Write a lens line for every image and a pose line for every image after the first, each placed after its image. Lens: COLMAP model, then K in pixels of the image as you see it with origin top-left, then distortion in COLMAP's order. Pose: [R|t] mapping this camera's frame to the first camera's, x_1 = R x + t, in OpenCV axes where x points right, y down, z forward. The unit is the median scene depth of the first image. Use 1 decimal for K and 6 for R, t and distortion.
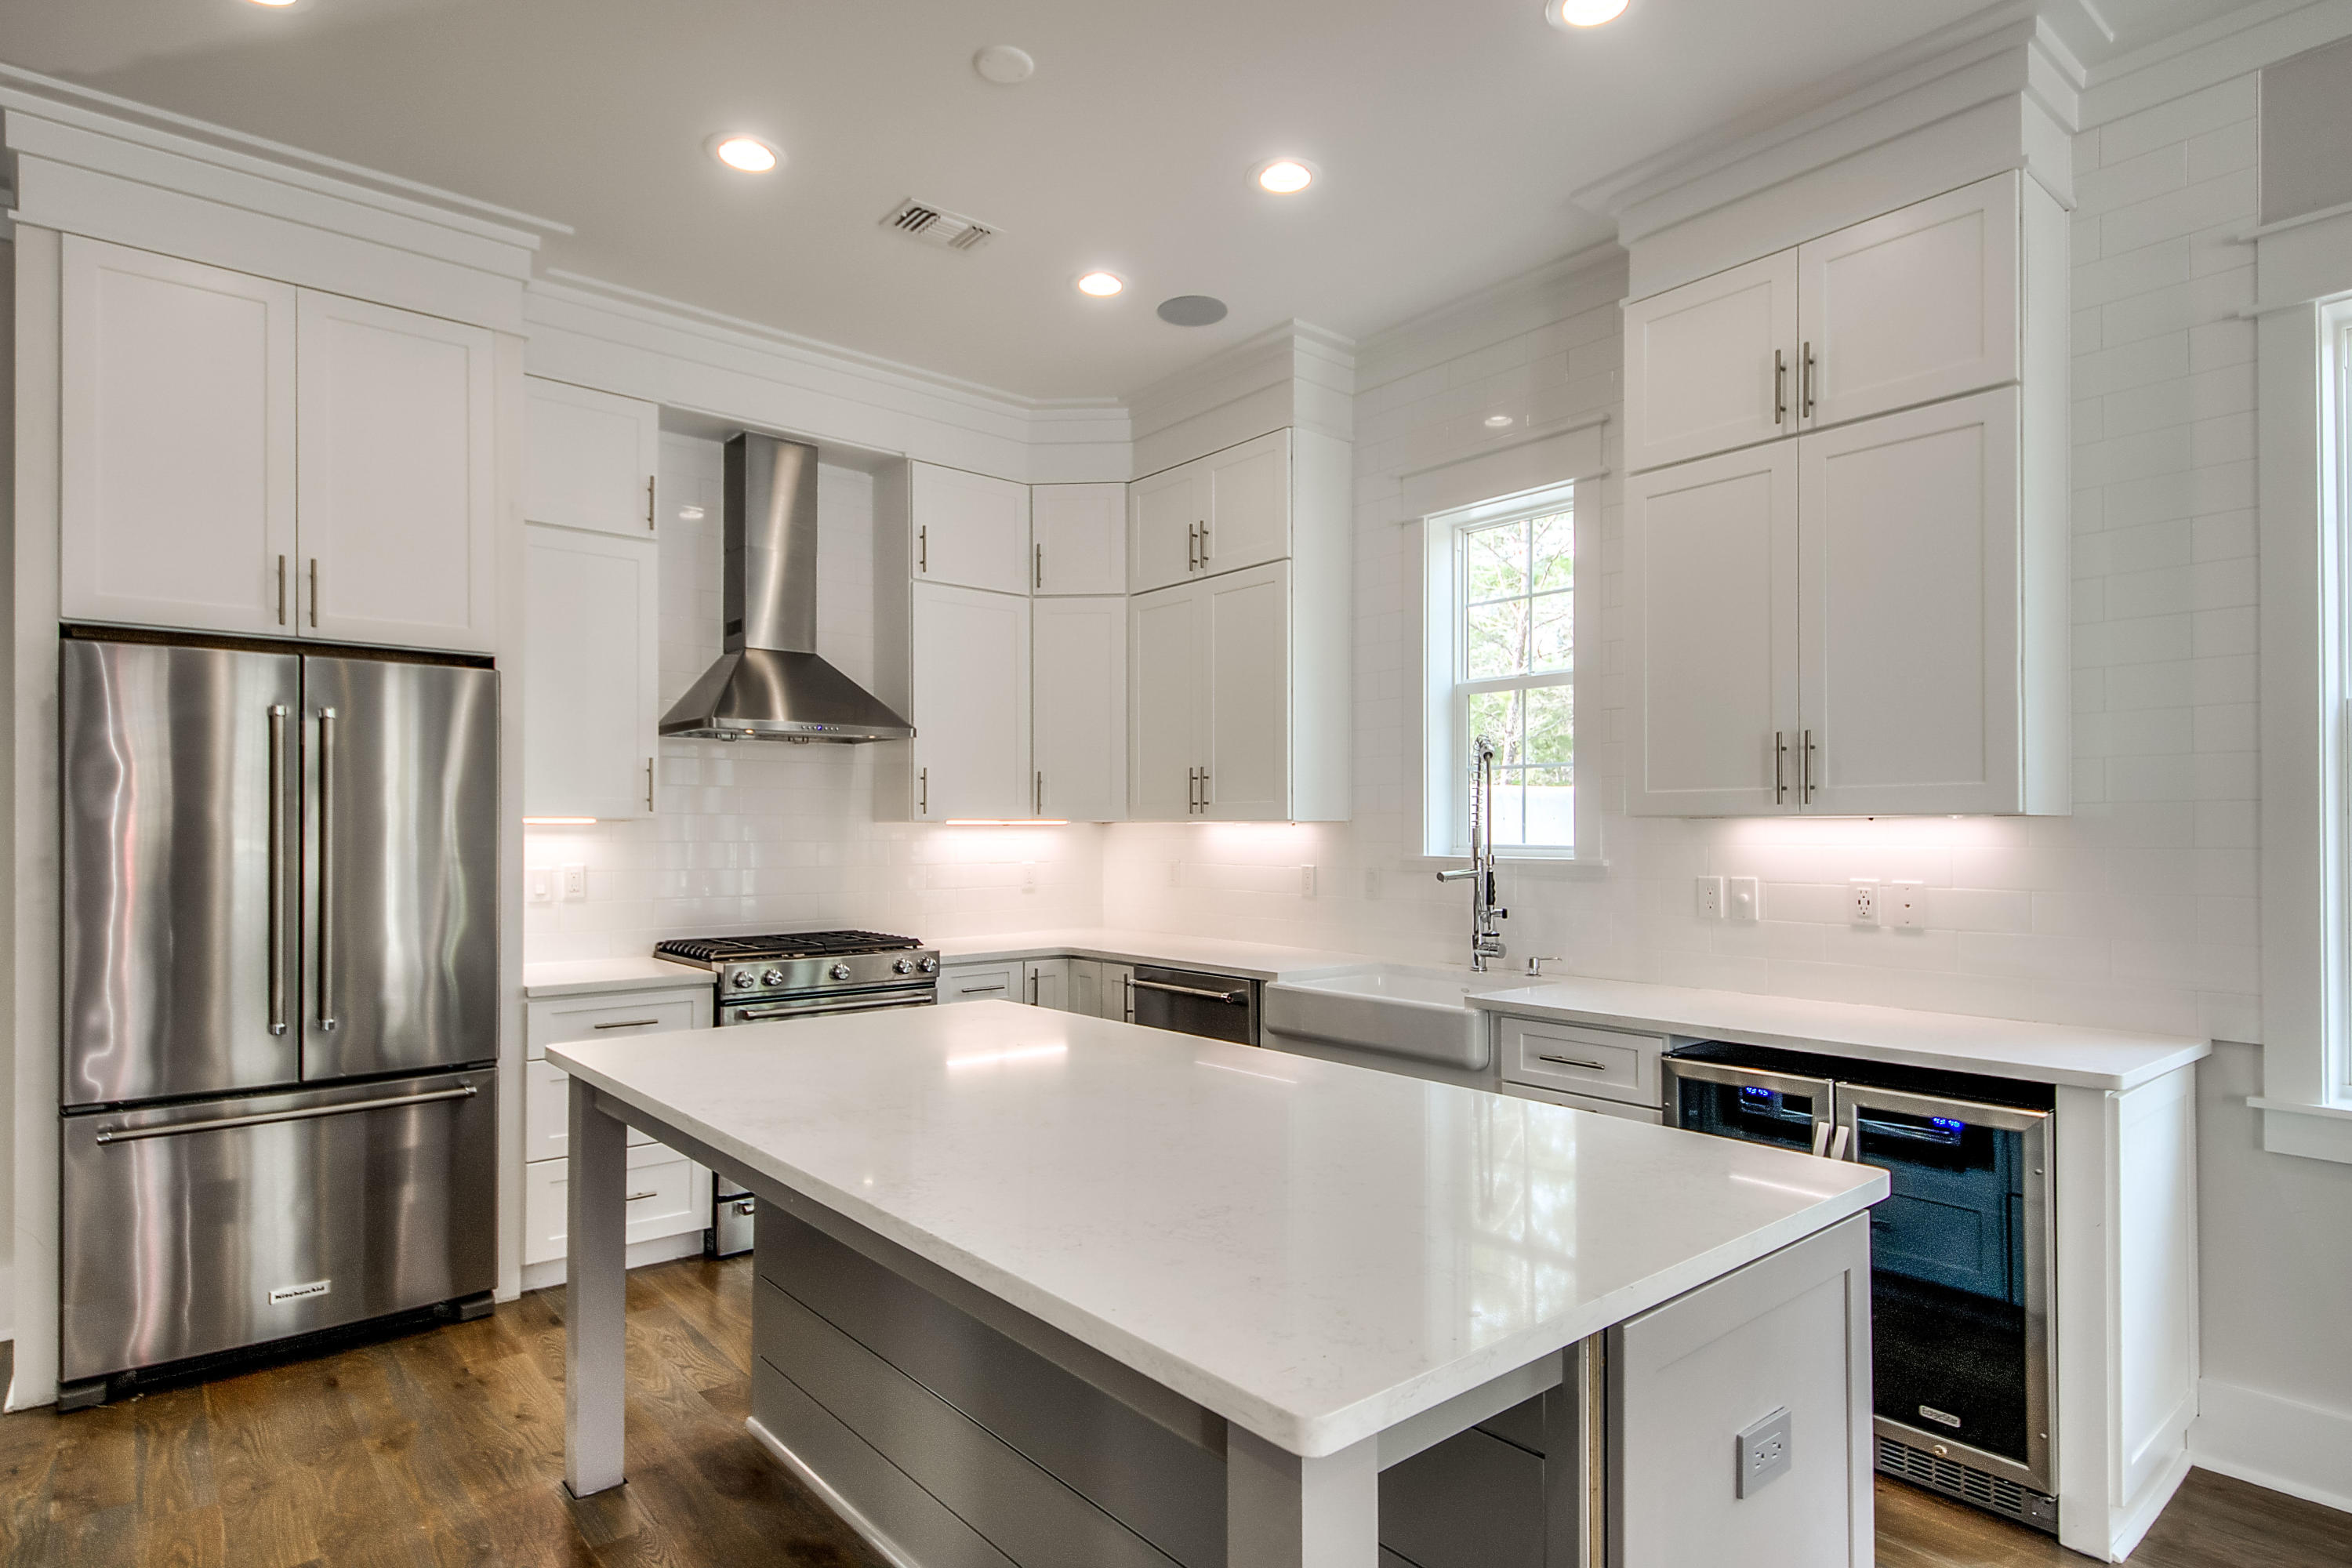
lens RADIAL K [[1189.2, 0, 1195.4], [0, 1189.2, 818.4], [0, 0, 1]] dist [0.026177, -0.002361]
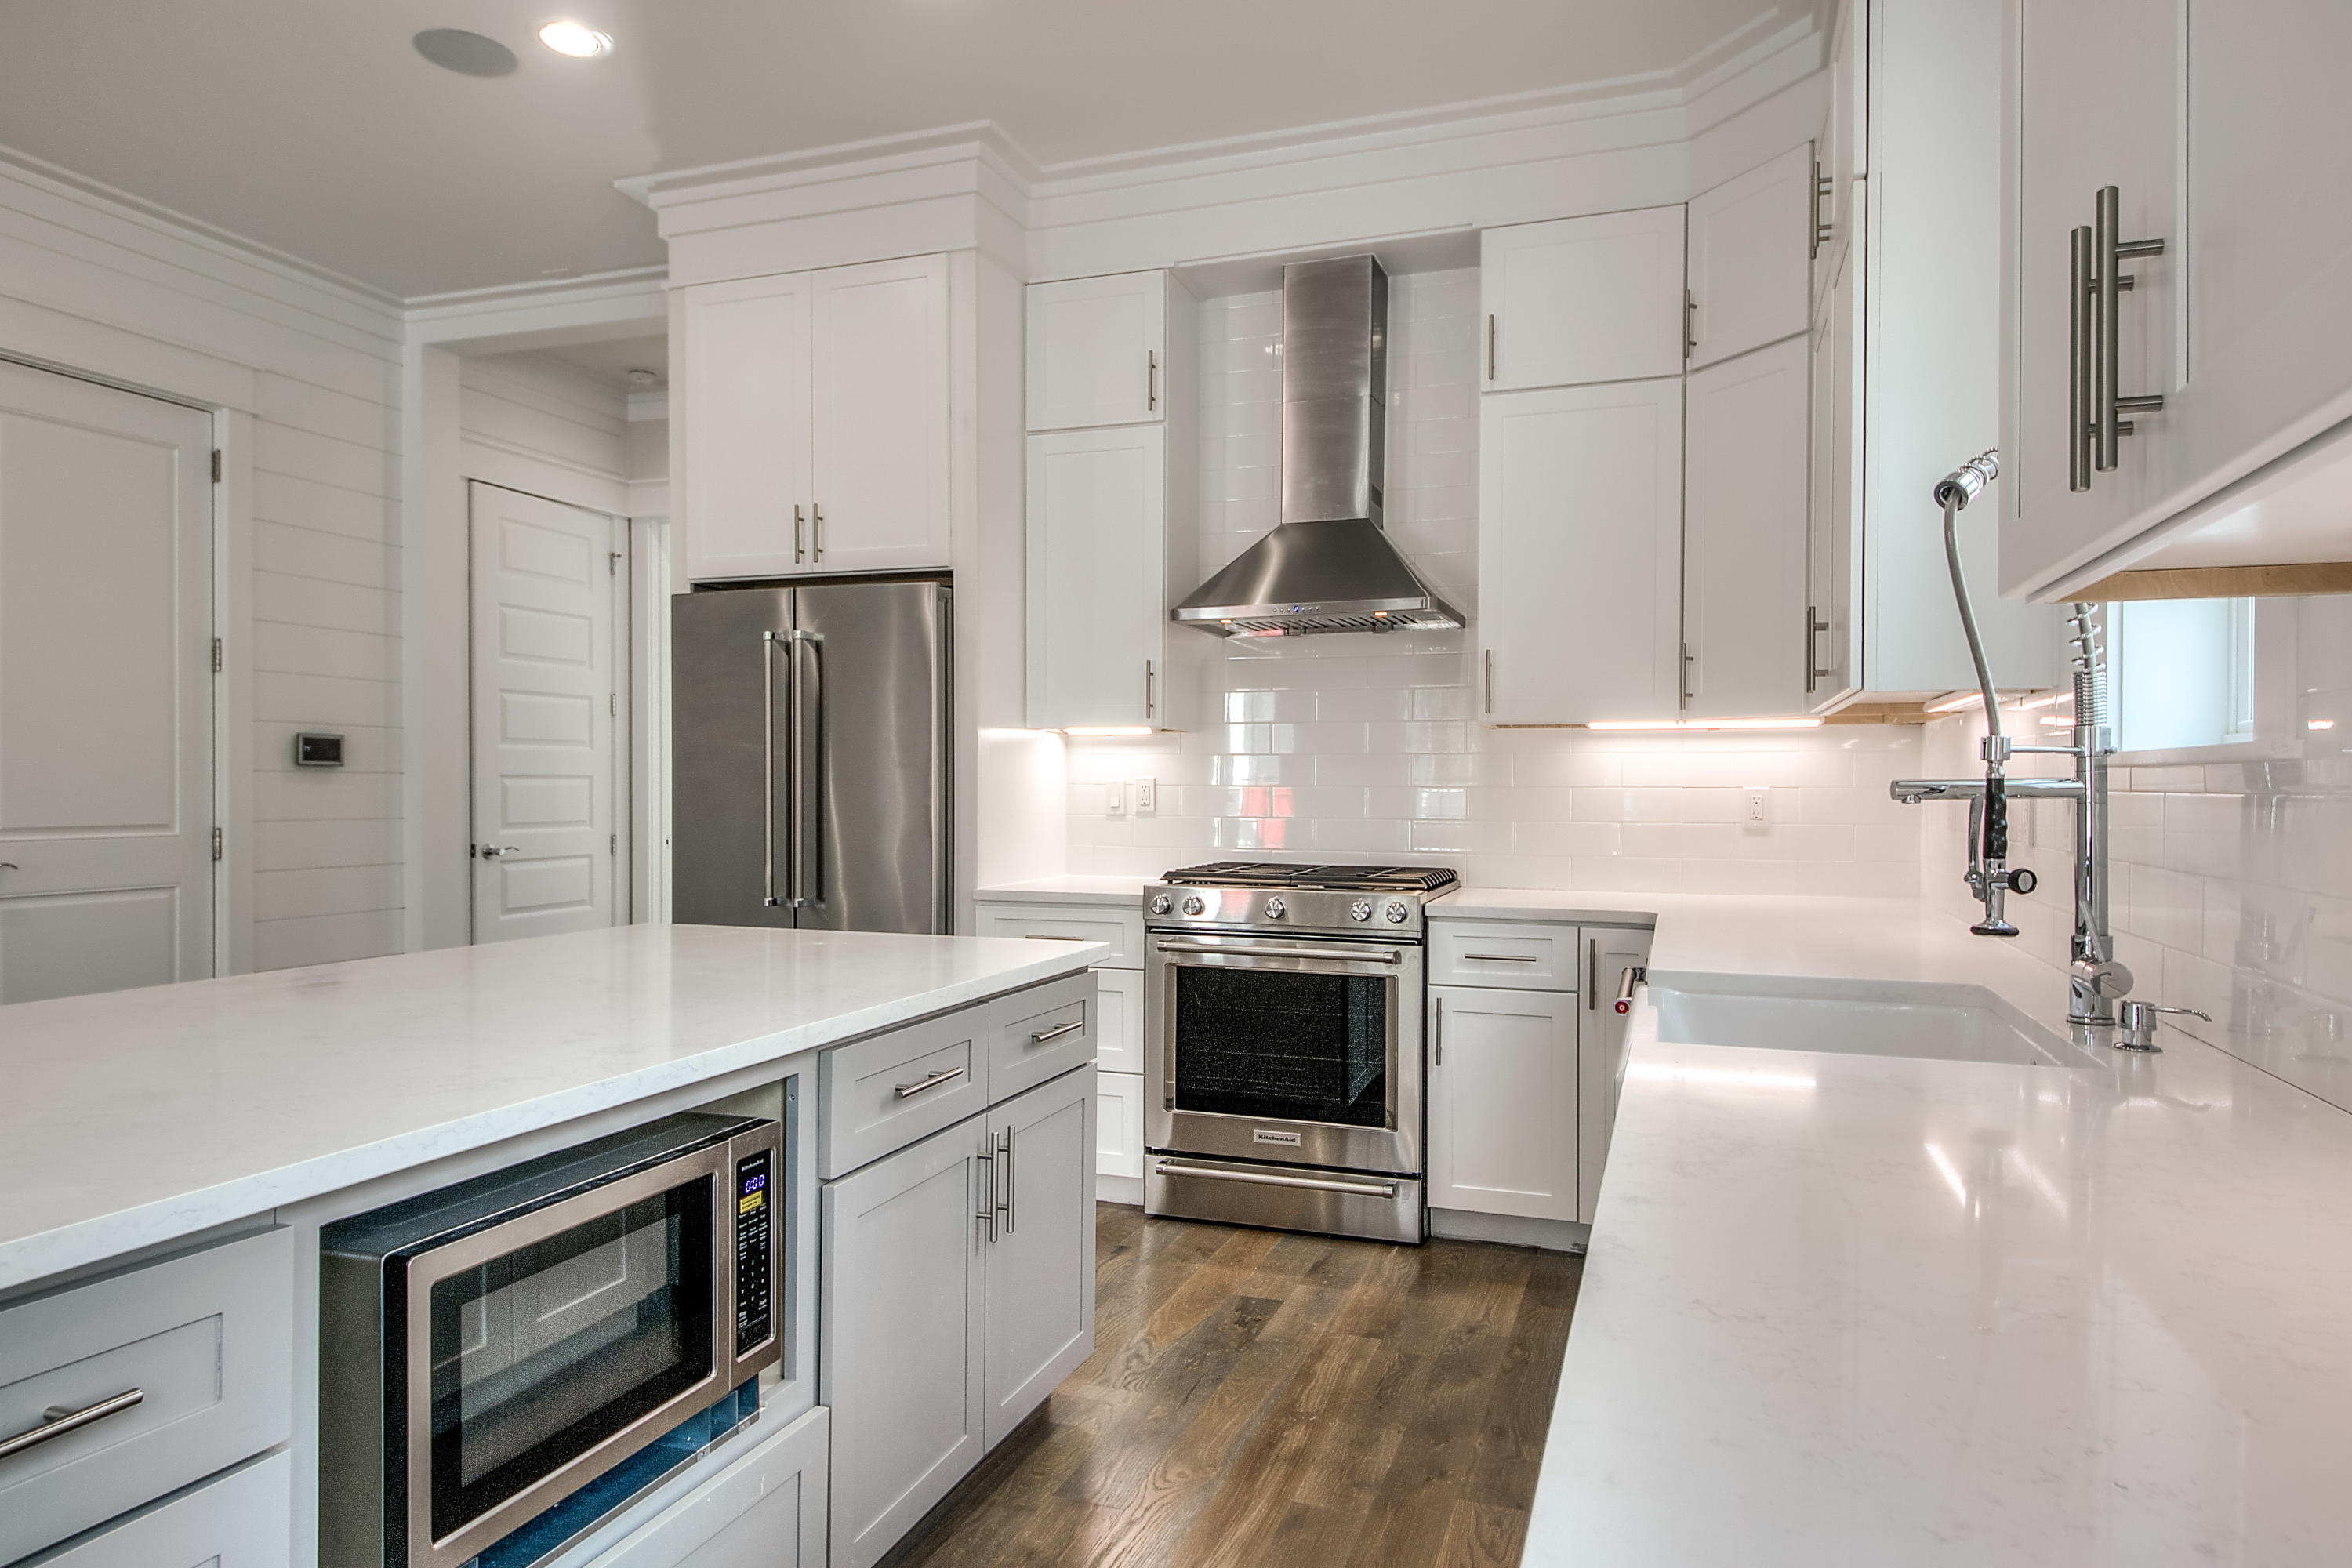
lens RADIAL K [[1395.1, 0, 1168.5], [0, 1395.1, 794.1], [0, 0, 1]] dist [0.027273, -0.002369]
pose [[0.523504, 0.009855, -0.851966, 0.410189], [0.005169, 0.999878, 0.014743, 0.032929], [0.852008, -0.012122, 0.523389, 0.394716]]
